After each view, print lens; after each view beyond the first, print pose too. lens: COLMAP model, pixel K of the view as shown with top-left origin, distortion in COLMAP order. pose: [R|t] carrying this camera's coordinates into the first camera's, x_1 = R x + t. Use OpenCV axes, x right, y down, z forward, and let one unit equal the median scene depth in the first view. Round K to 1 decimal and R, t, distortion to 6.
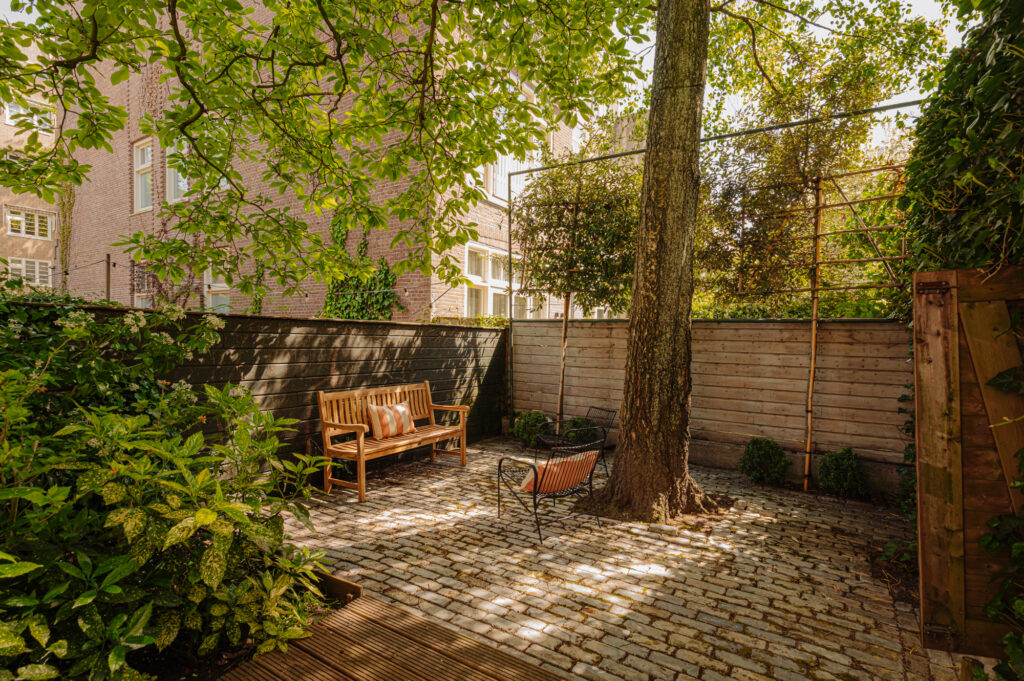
lens RADIAL K [[469.9, 0, 526.5], [0, 469.9, 335.9], [0, 0, 1]] dist [0.000104, 0.000040]
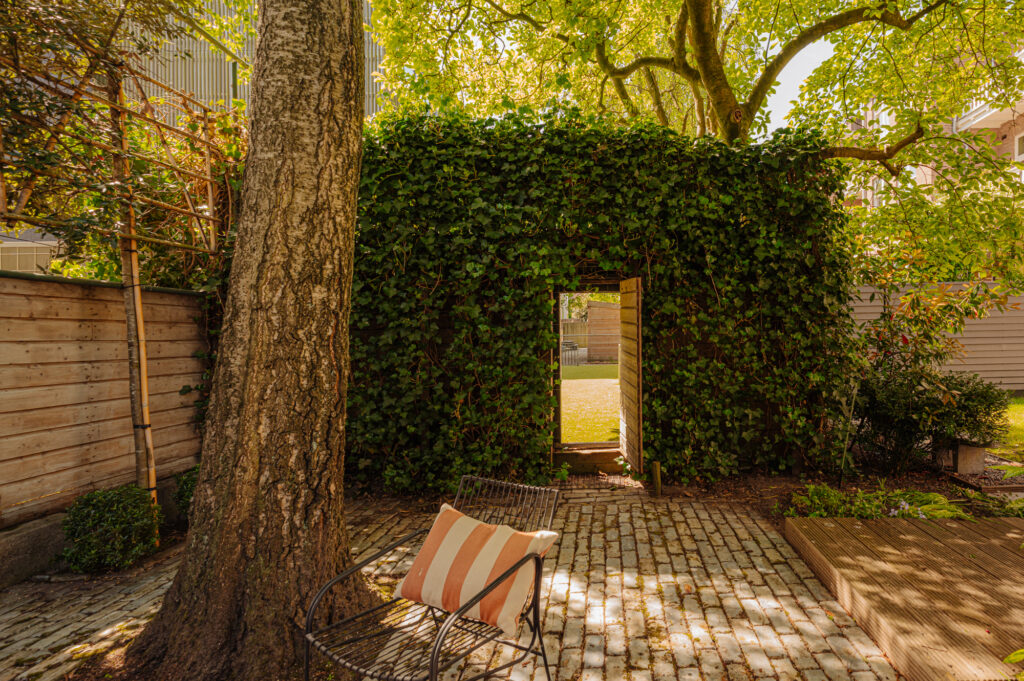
lens RADIAL K [[627.9, 0, 512.0], [0, 627.9, 340.5], [0, 0, 1]] dist [0.003939, 0.000828]
pose [[-0.500906, -0.011458, 0.865426, -0.670544], [-0.000188, 0.999914, 0.013130, 0.051629], [-0.865502, 0.006414, -0.500865, 1.657389]]
